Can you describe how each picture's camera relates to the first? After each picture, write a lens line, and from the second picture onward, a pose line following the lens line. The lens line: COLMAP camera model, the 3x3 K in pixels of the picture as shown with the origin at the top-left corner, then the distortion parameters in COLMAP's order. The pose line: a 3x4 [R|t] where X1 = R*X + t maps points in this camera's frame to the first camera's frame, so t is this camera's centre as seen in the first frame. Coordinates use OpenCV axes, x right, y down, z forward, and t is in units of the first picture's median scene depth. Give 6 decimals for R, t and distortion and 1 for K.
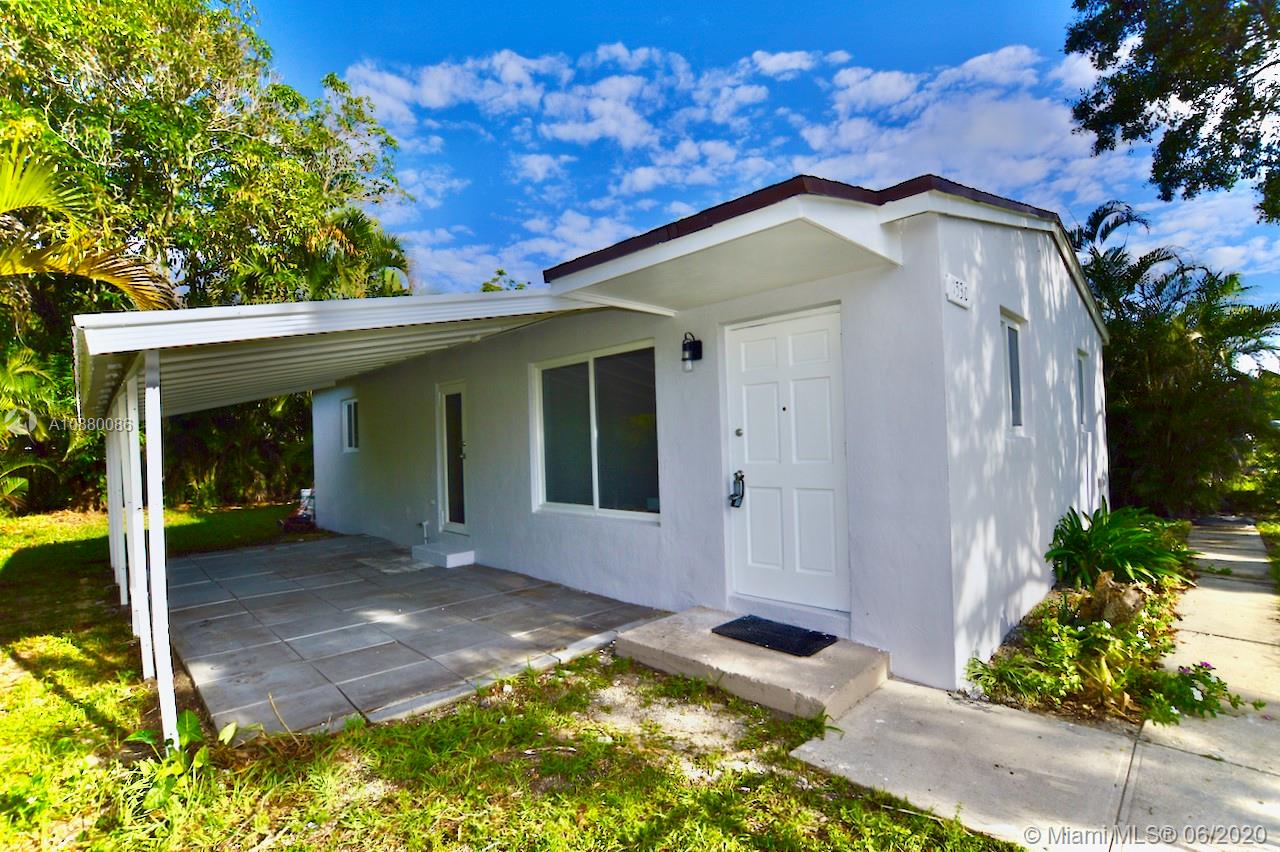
lens RADIAL K [[564.4, 0, 637.8], [0, 564.4, 434.4], [0, 0, 1]] dist [-0.001271, -0.000152]
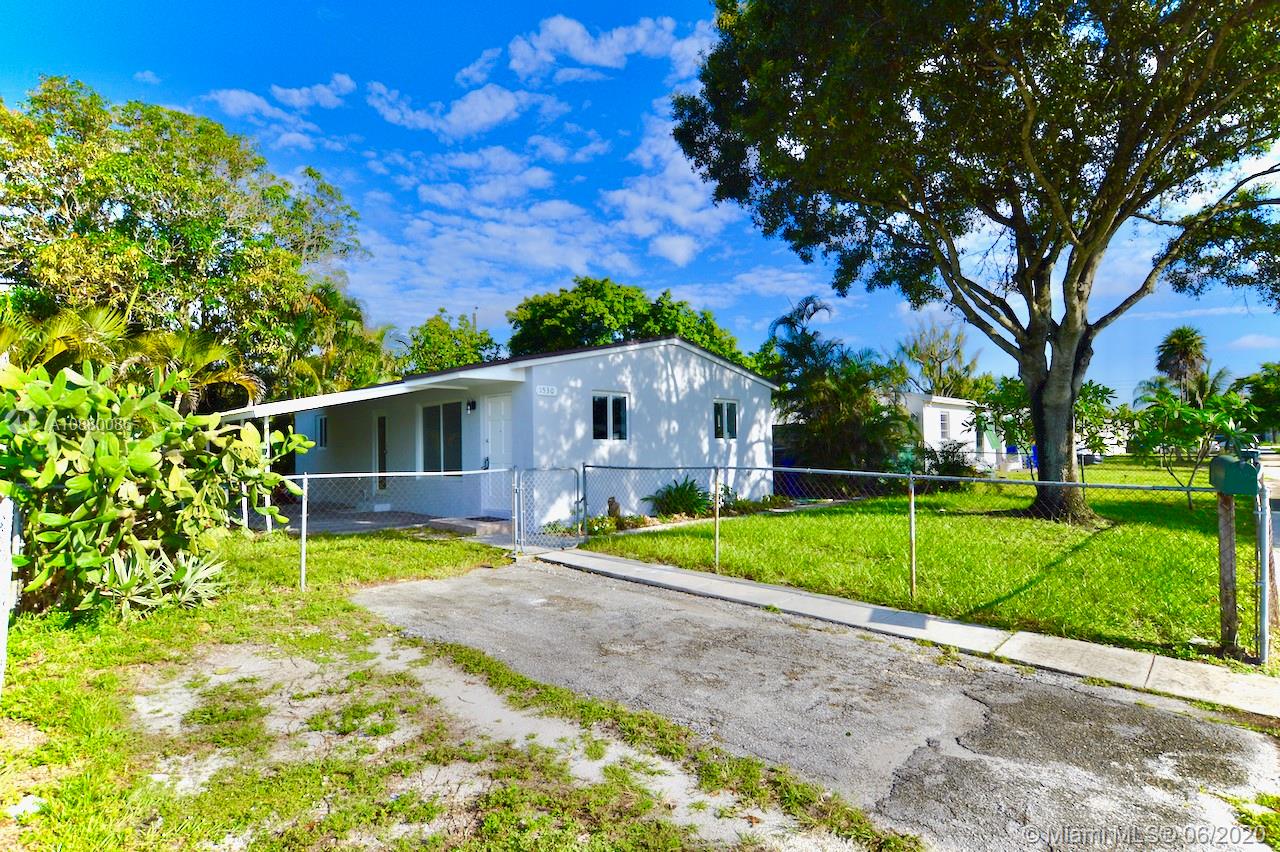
lens RADIAL K [[616.8, 0, 642.7], [0, 616.8, 432.8], [0, 0, 1]] dist [0.002267, 0.000247]
pose [[0.999823, 0.010665, 0.015500, 0.312386], [-0.010521, 0.999901, -0.009356, -0.007627], [-0.015598, 0.009191, 0.999836, -0.641297]]
